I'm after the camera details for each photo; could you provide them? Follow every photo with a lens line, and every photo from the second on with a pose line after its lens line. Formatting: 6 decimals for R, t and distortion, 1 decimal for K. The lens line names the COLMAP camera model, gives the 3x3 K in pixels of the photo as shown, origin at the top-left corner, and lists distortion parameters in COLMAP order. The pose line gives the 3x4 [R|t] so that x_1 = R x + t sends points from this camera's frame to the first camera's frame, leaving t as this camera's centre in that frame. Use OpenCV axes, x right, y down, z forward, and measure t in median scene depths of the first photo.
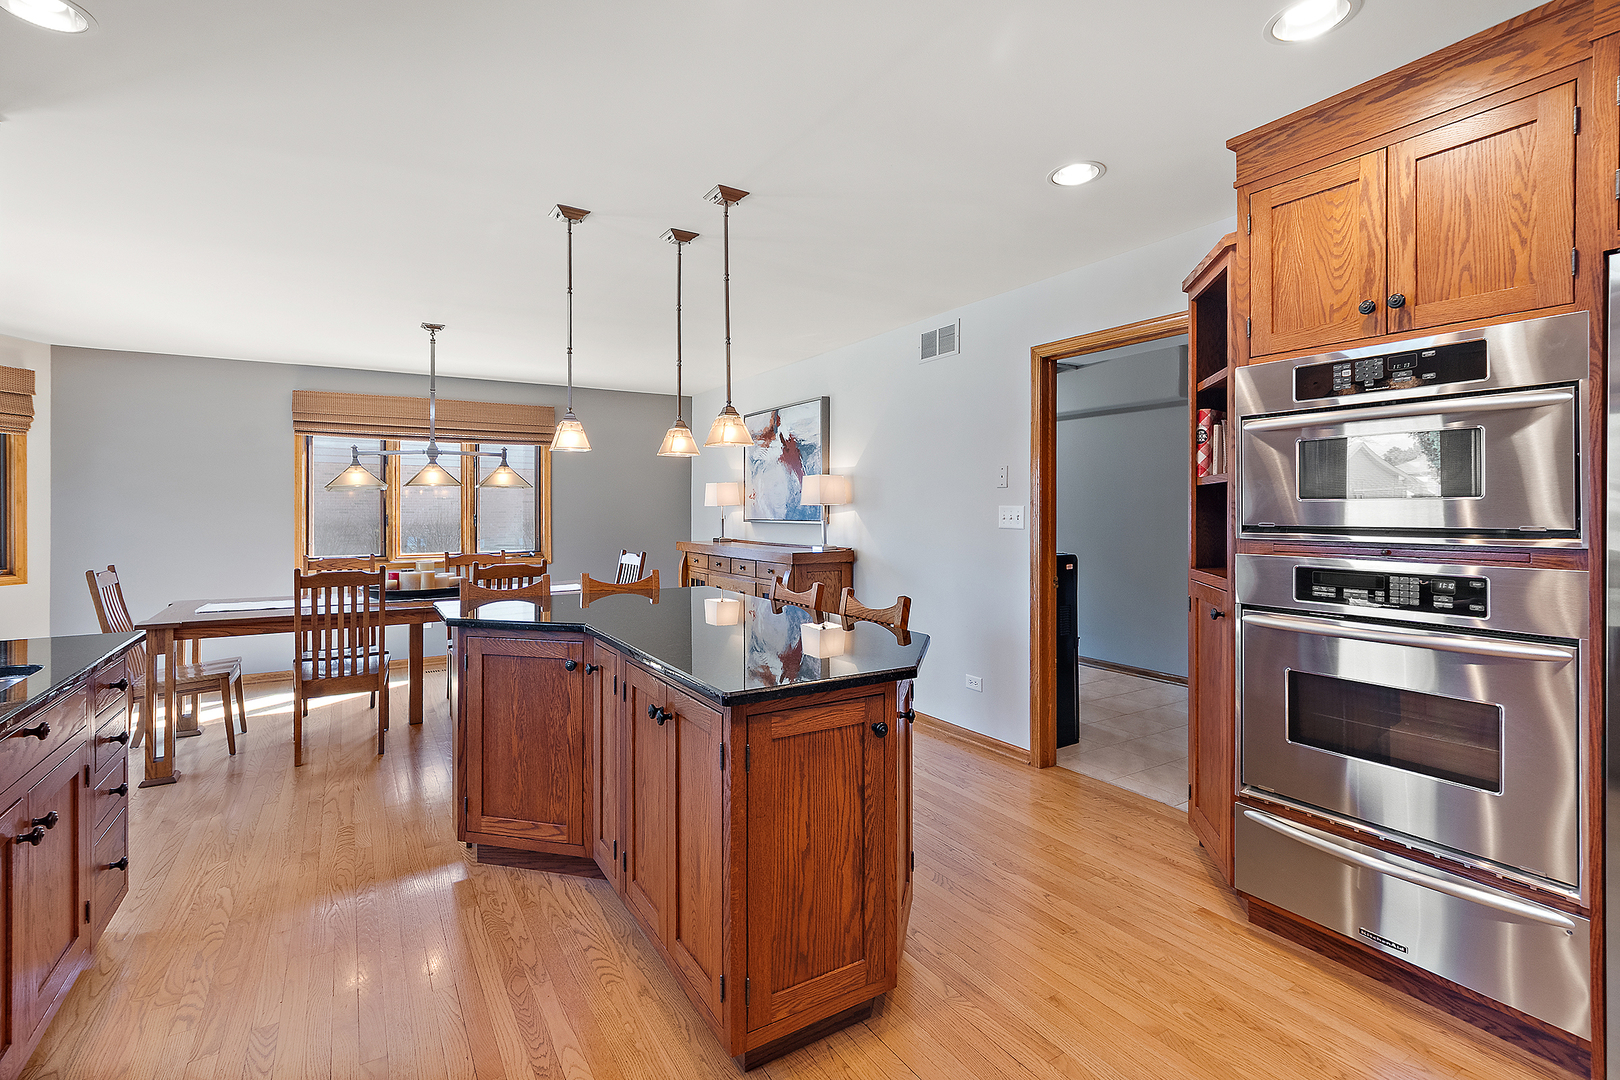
lens RADIAL K [[732.3, 0, 820.9], [0, 732.3, 510.2], [0, 0, 1]] dist [-0.001772, 0.000052]
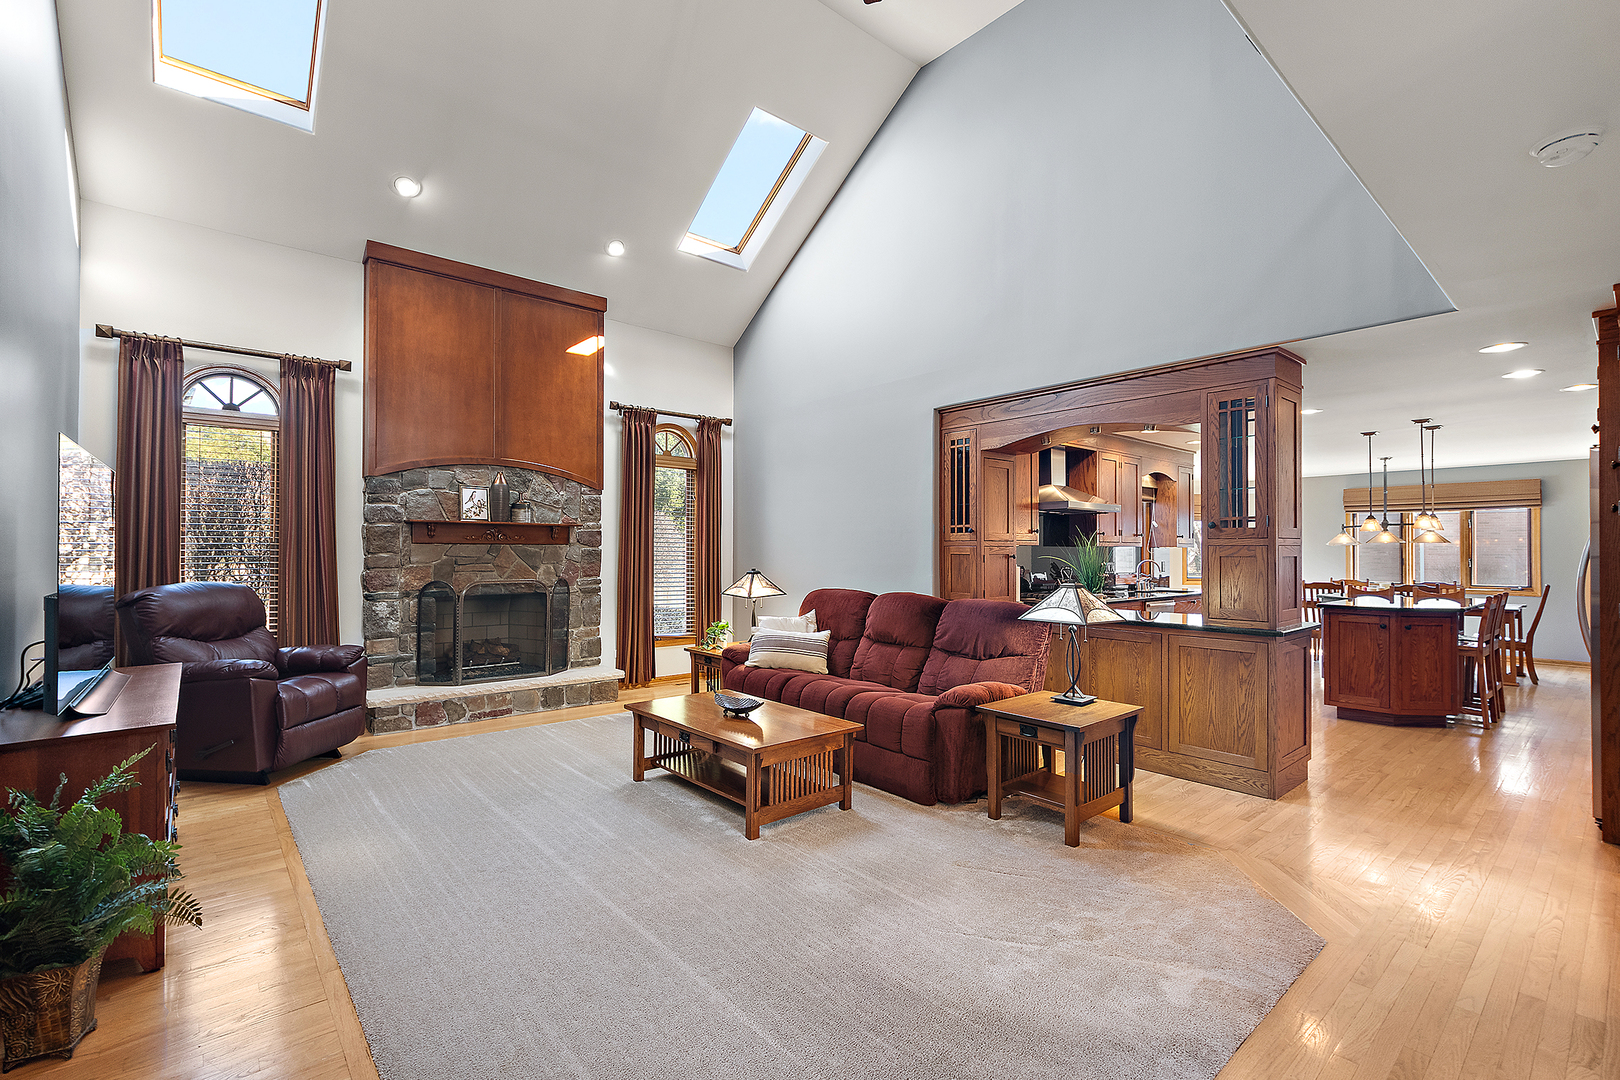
lens RADIAL K [[732.3, 0, 809.3], [0, 732.3, 545.1], [0, 0, 1]] dist [-0.001772, 0.000052]
pose [[0.155029, -0.007641, -0.987880, 1.047901], [-0.005694, 0.999947, -0.008628, -0.002188], [0.987894, 0.006962, 0.154977, -0.717996]]
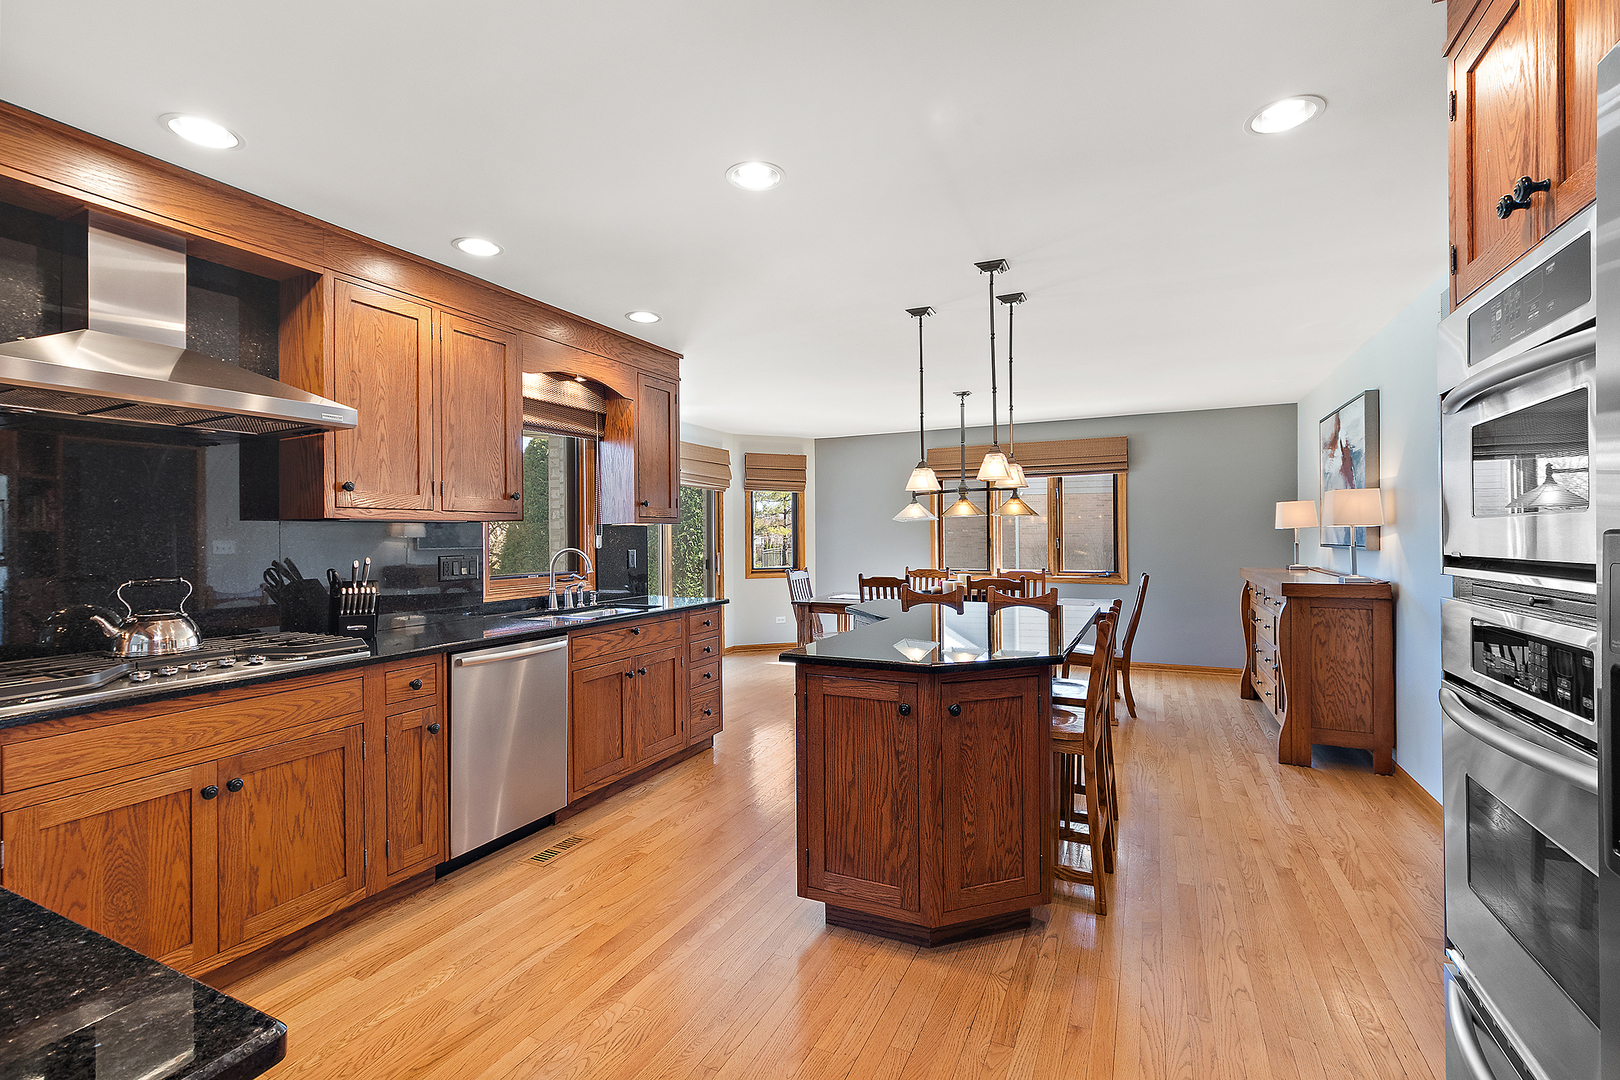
lens RADIAL K [[732.3, 0, 817.7], [0, 732.3, 532.7], [0, 0, 1]] dist [-0.001772, 0.000052]
pose [[0.549574, -0.005955, -0.835424, 0.394922], [0.005210, 0.999980, -0.003701, -0.000291], [0.835429, -0.002319, 0.549594, 0.067663]]
